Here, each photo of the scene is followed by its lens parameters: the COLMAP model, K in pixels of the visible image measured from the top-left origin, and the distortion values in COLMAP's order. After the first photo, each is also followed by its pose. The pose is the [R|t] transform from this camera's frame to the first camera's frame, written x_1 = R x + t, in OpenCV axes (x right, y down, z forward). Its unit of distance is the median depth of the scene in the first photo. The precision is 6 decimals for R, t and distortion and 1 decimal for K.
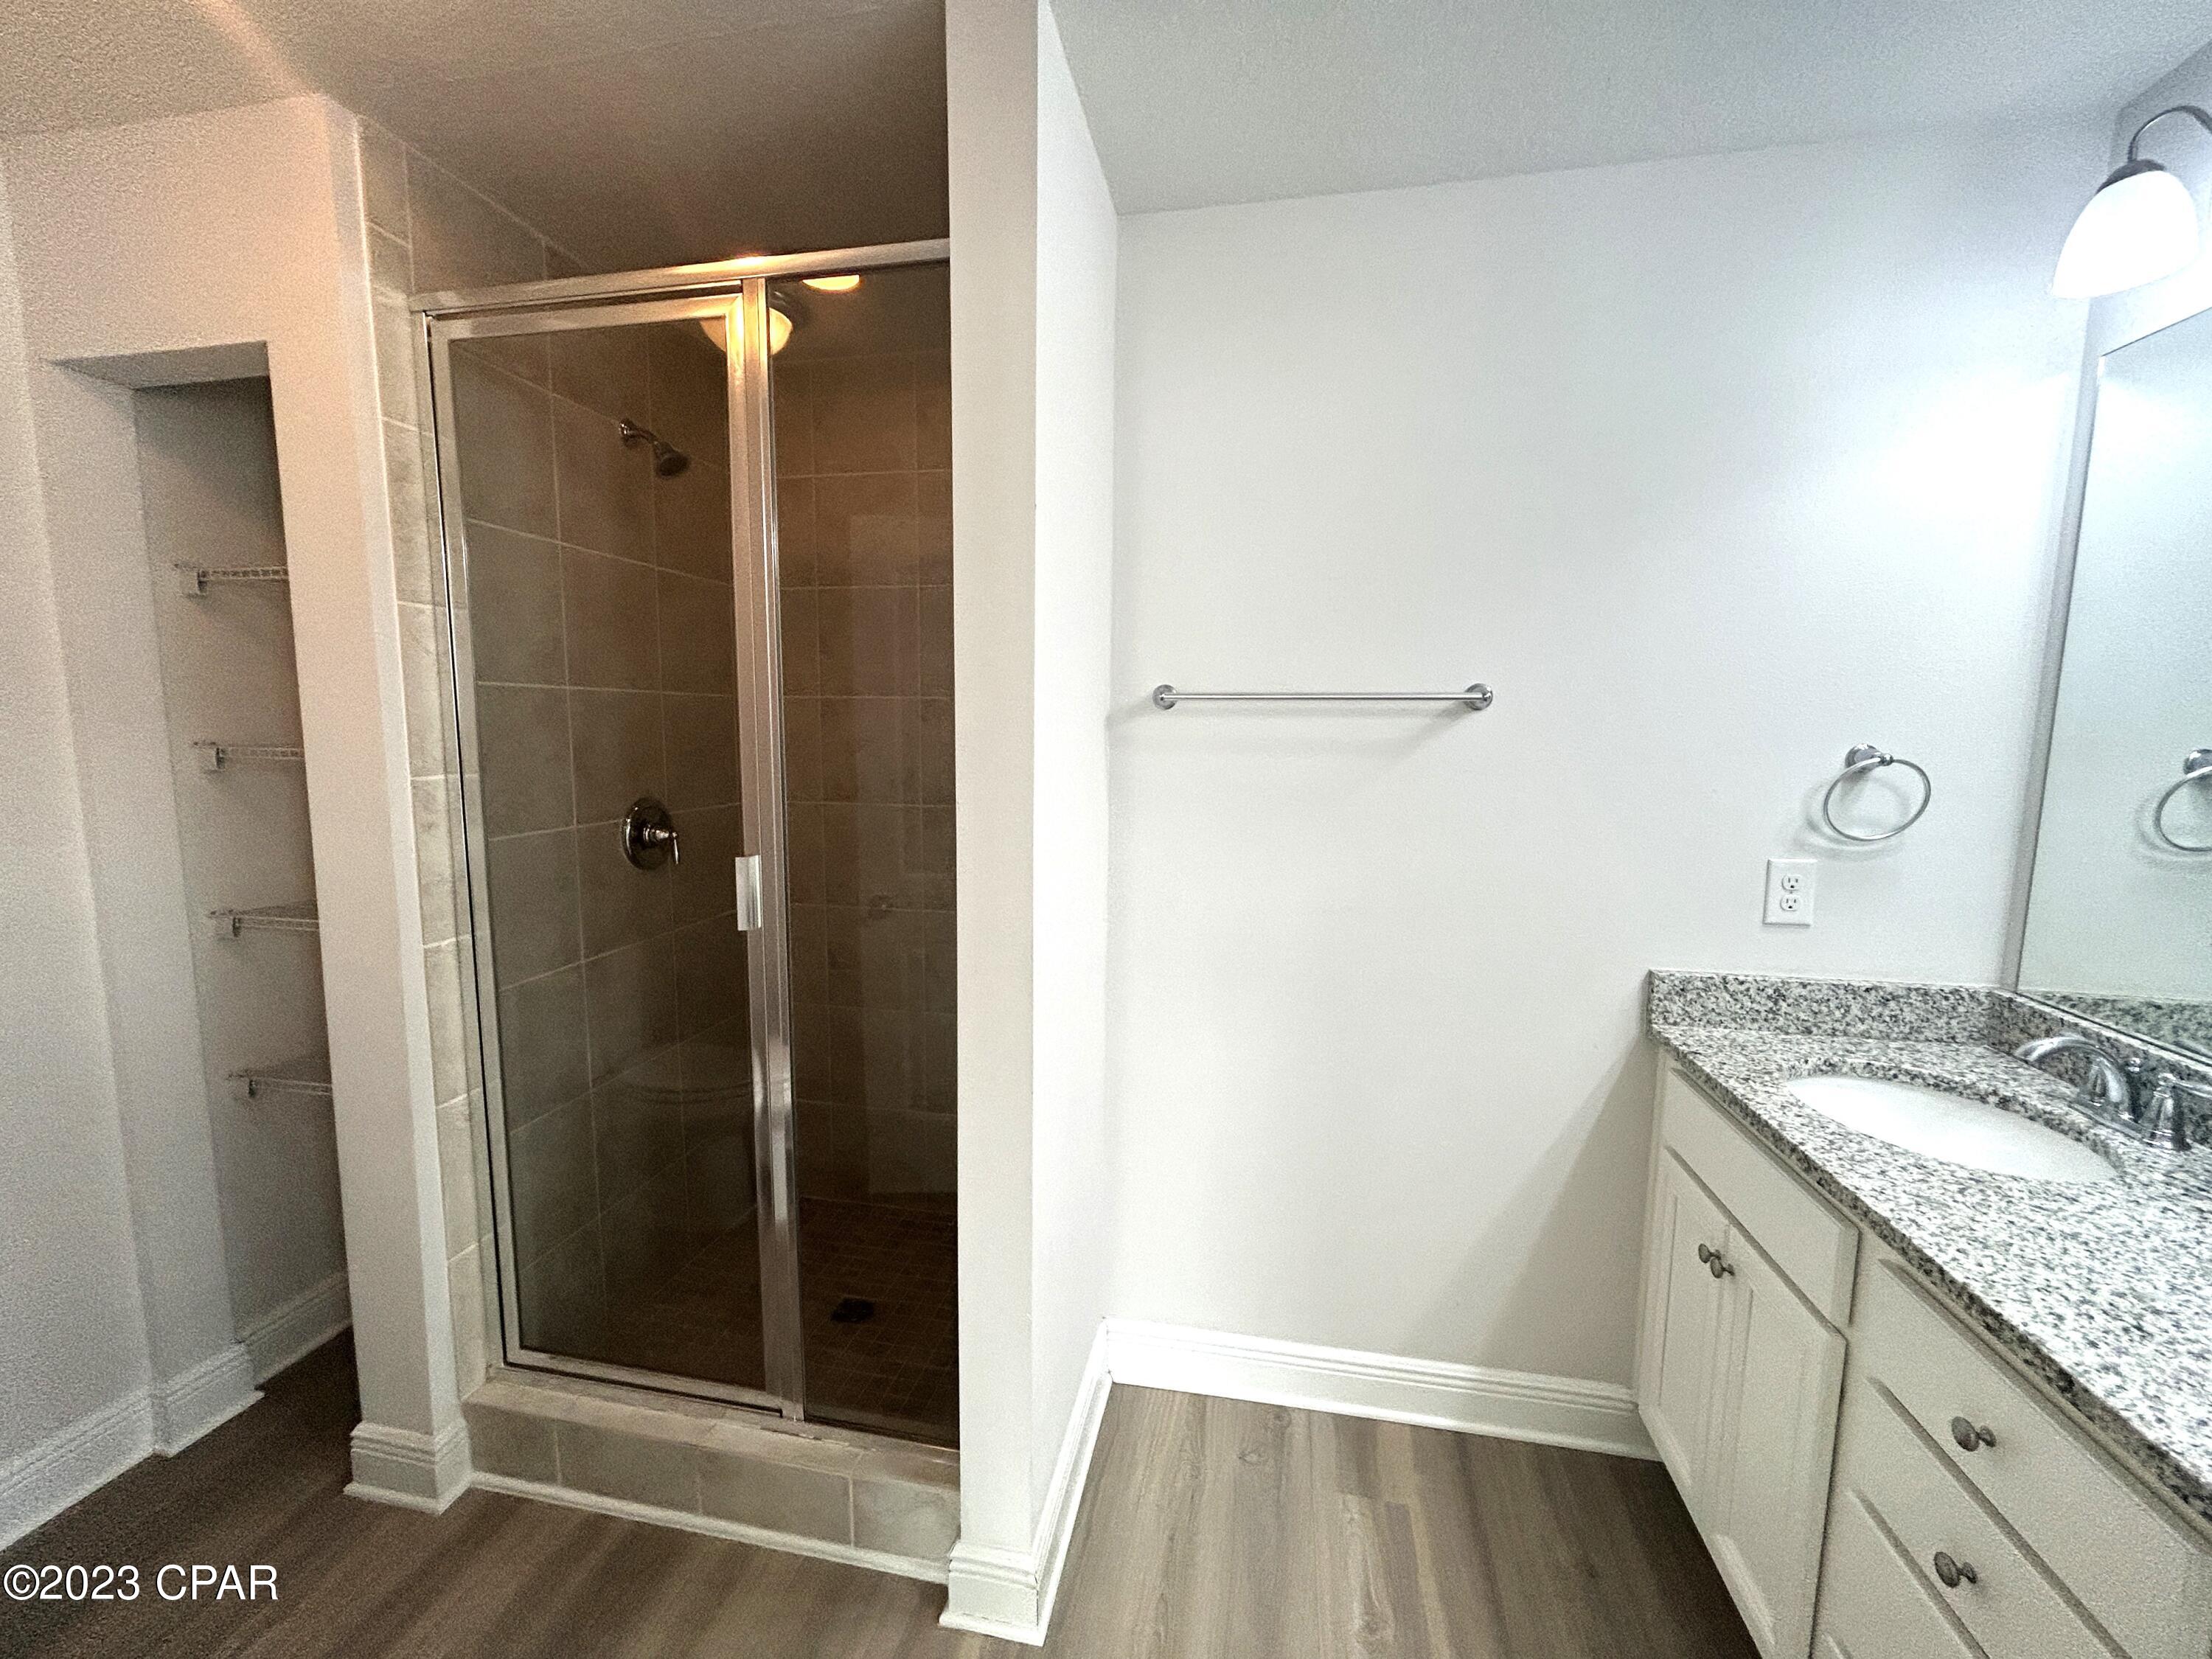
lens RADIAL K [[905.0, 0, 1093.1], [0, 905.0, 825.7], [0, 0, 1]] dist [-0.000504, -0.000440]
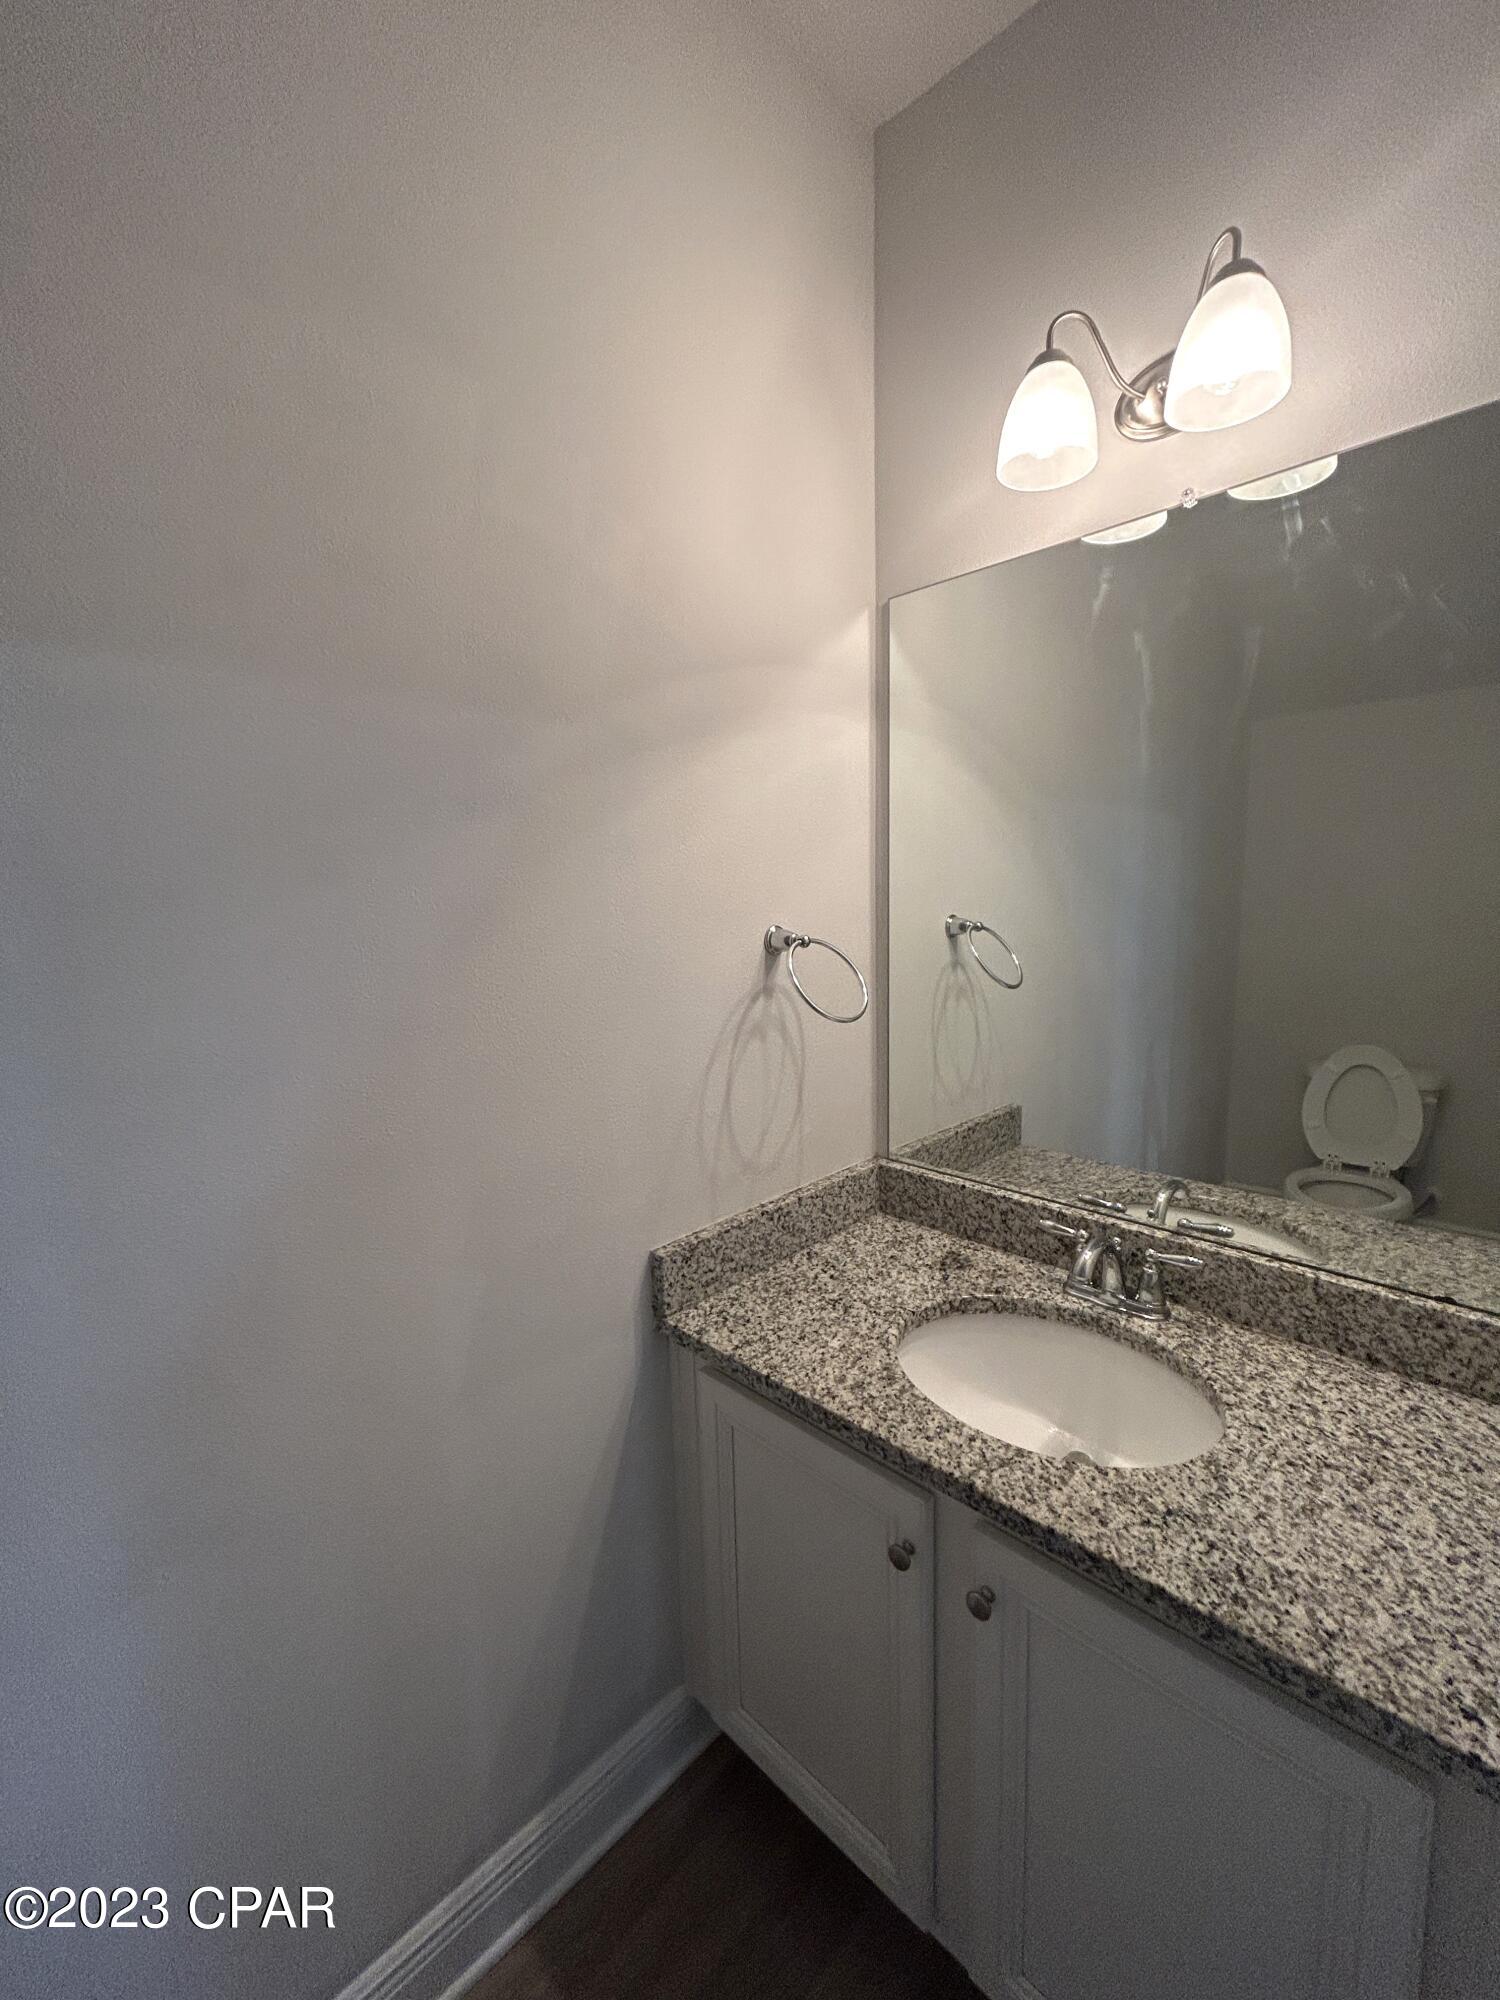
lens RADIAL K [[818.3, 0, 760.9], [0, 818.3, 987.2], [0, 0, 1]] dist [-0.000504, -0.000440]
pose [[0.538963, -0.093635, 0.837109, 0.119874], [0.117297, 0.992463, 0.035492, -0.082510], [-0.834123, 0.079061, 0.545883, 0.584689]]
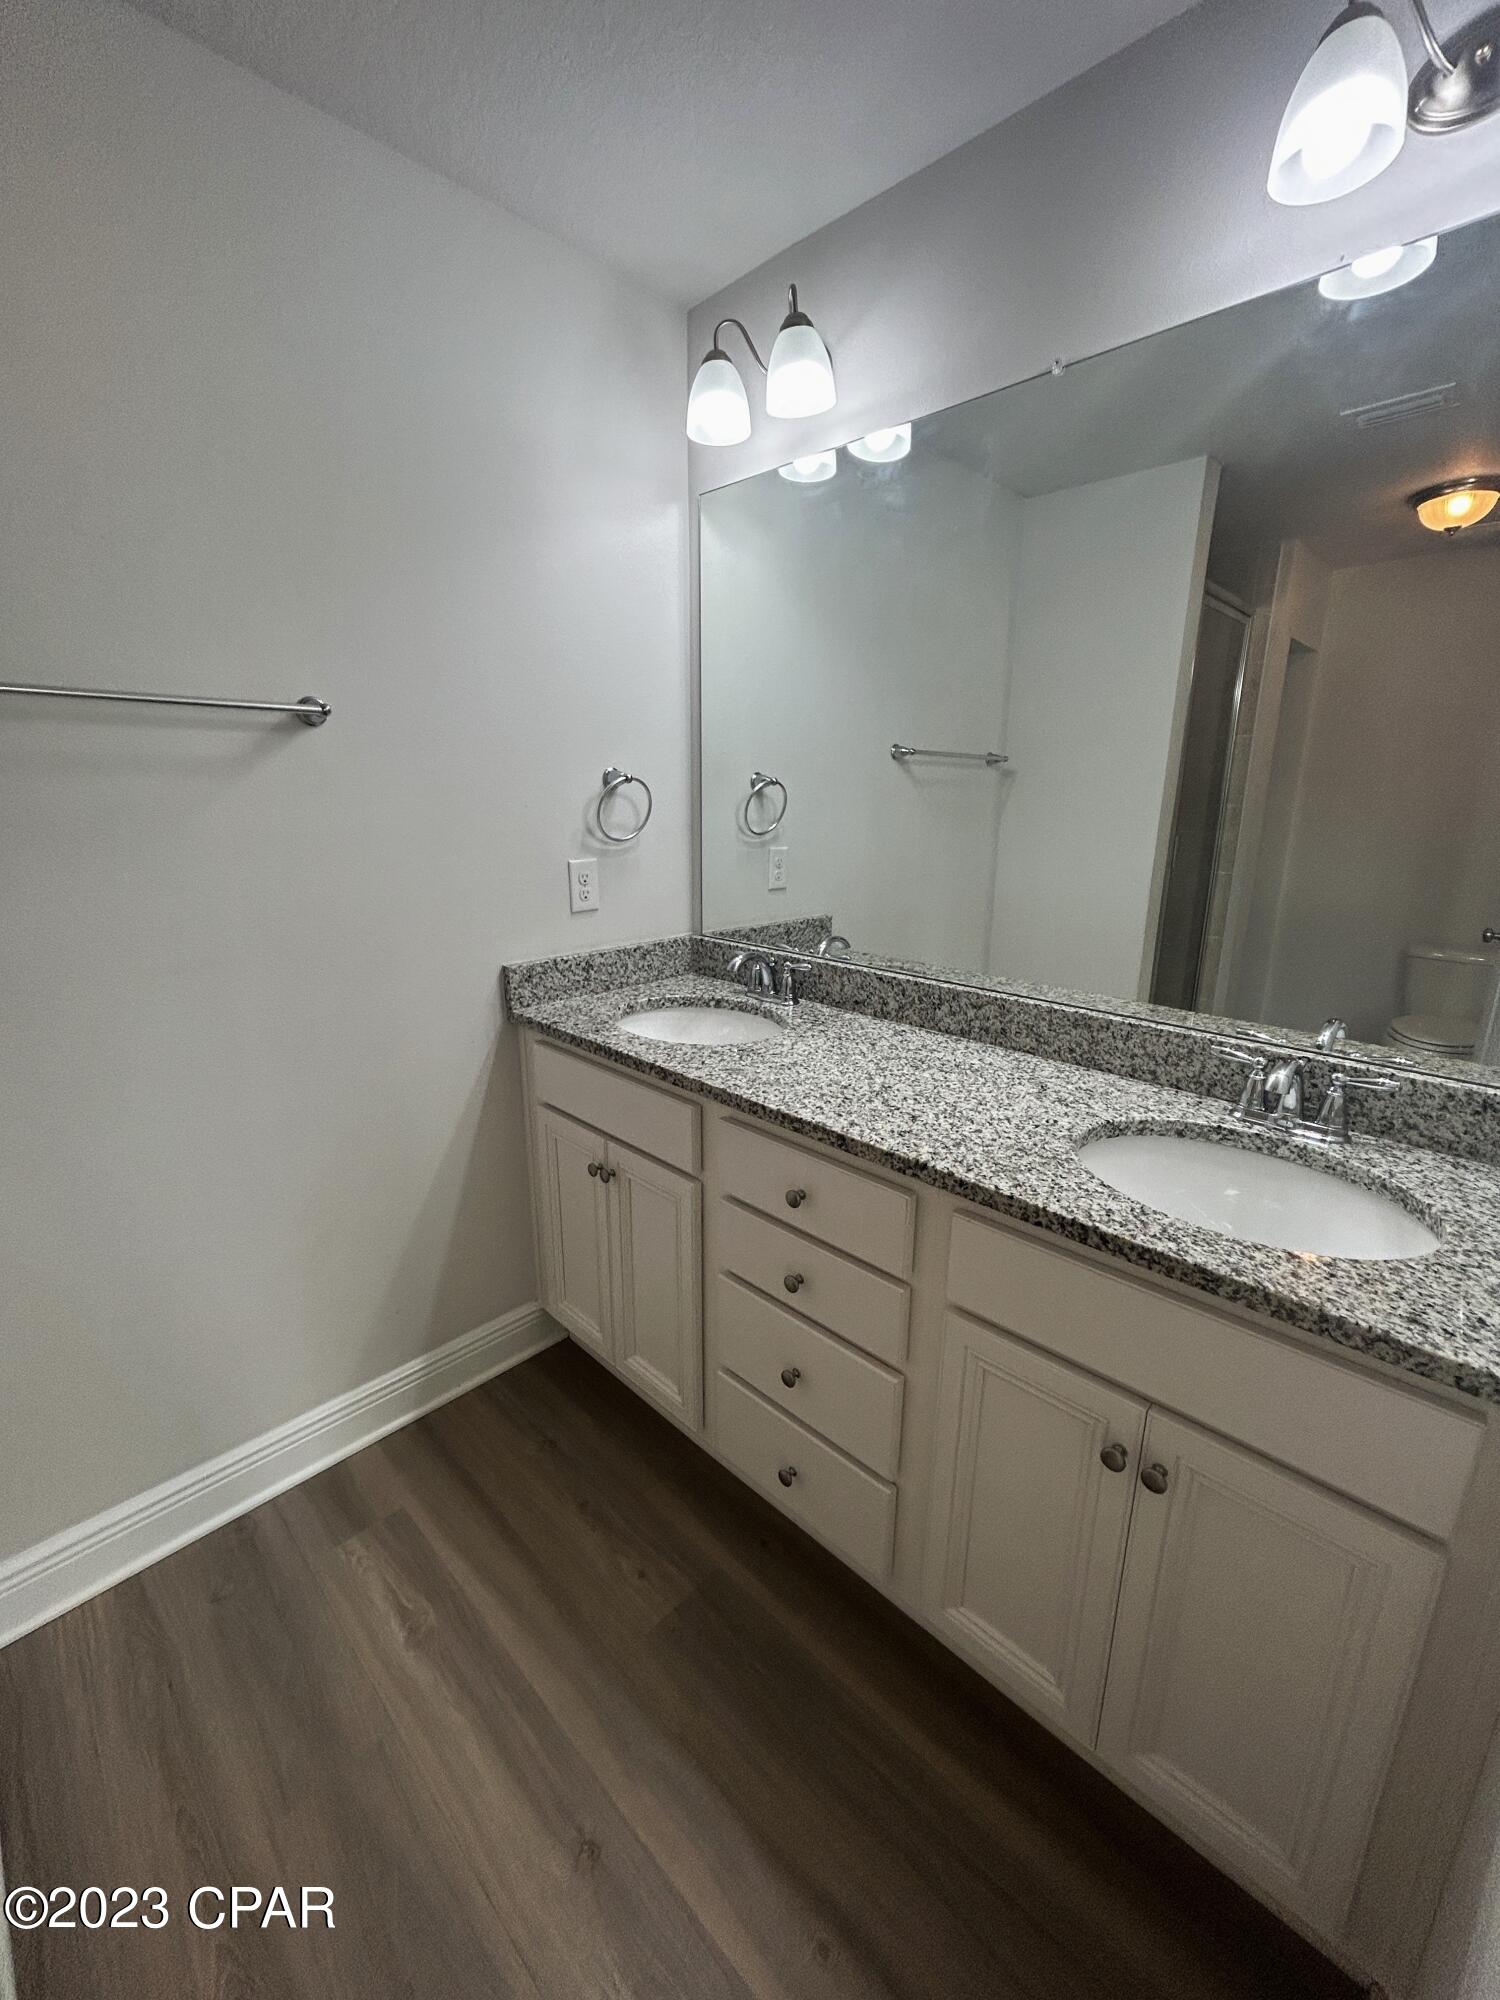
lens RADIAL K [[818.3, 0, 763.2], [0, 818.3, 997.9], [0, 0, 1]] dist [-0.000504, -0.000440]
pose [[0.534232, -0.214711, 0.817615, -0.086674], [0.093570, 0.976282, 0.195239, 0.027852], [-0.840143, -0.027799, 0.541652, 0.160374]]
